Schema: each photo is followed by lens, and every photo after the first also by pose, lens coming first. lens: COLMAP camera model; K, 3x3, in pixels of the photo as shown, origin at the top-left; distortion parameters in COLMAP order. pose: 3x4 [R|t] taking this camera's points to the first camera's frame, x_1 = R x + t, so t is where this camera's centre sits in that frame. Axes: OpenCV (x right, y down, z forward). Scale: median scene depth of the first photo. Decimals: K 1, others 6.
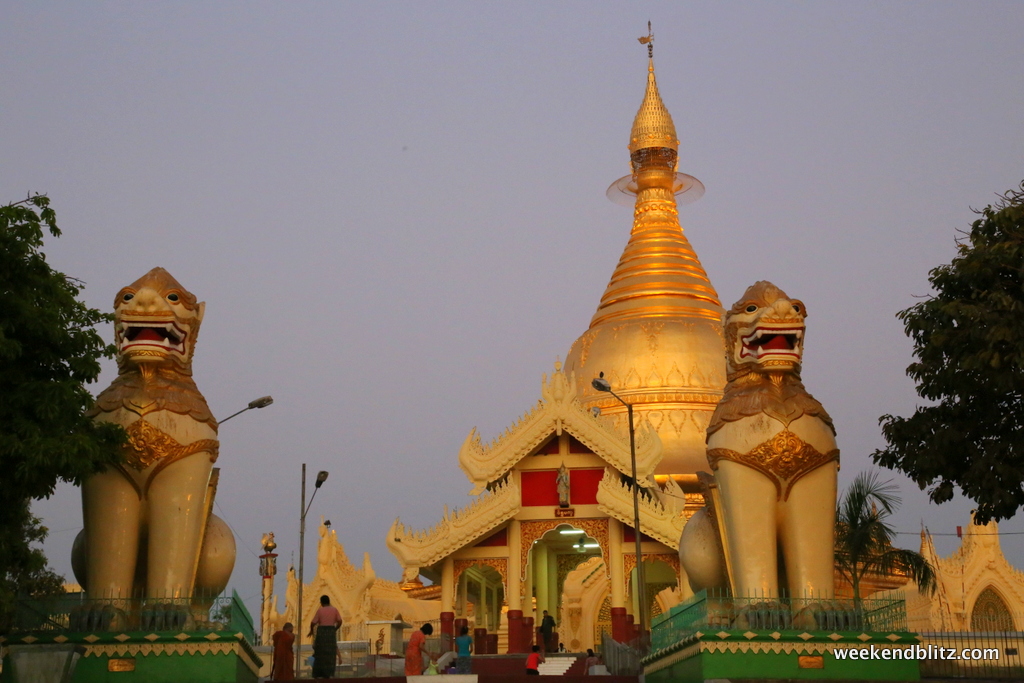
lens RADIAL K [[1793.3, 0, 512.0], [0, 1793.3, 341.5], [0, 0, 1]] dist [0.374701, 0.002987]
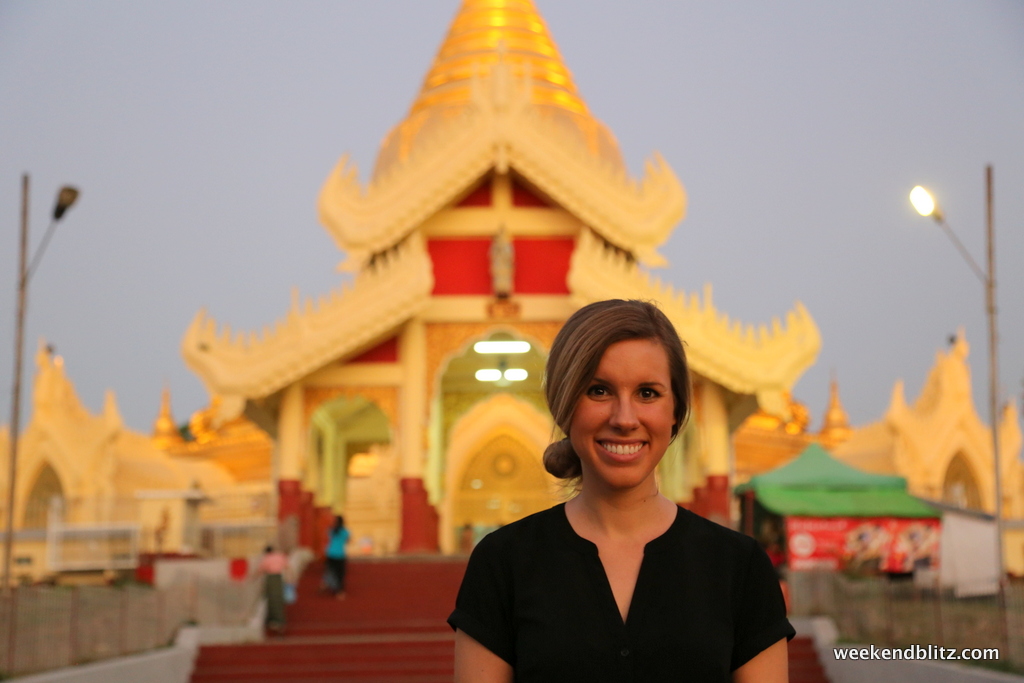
lens RADIAL K [[1656.7, 0, 512.0], [0, 1656.7, 341.5], [0, 0, 1]] dist [0.269963, -0.023880]
pose [[0.984266, 0.027631, 0.174516, -0.059435], [-0.039322, 0.997182, 0.063891, 0.071401], [-0.172259, -0.069748, 0.982579, 0.482190]]
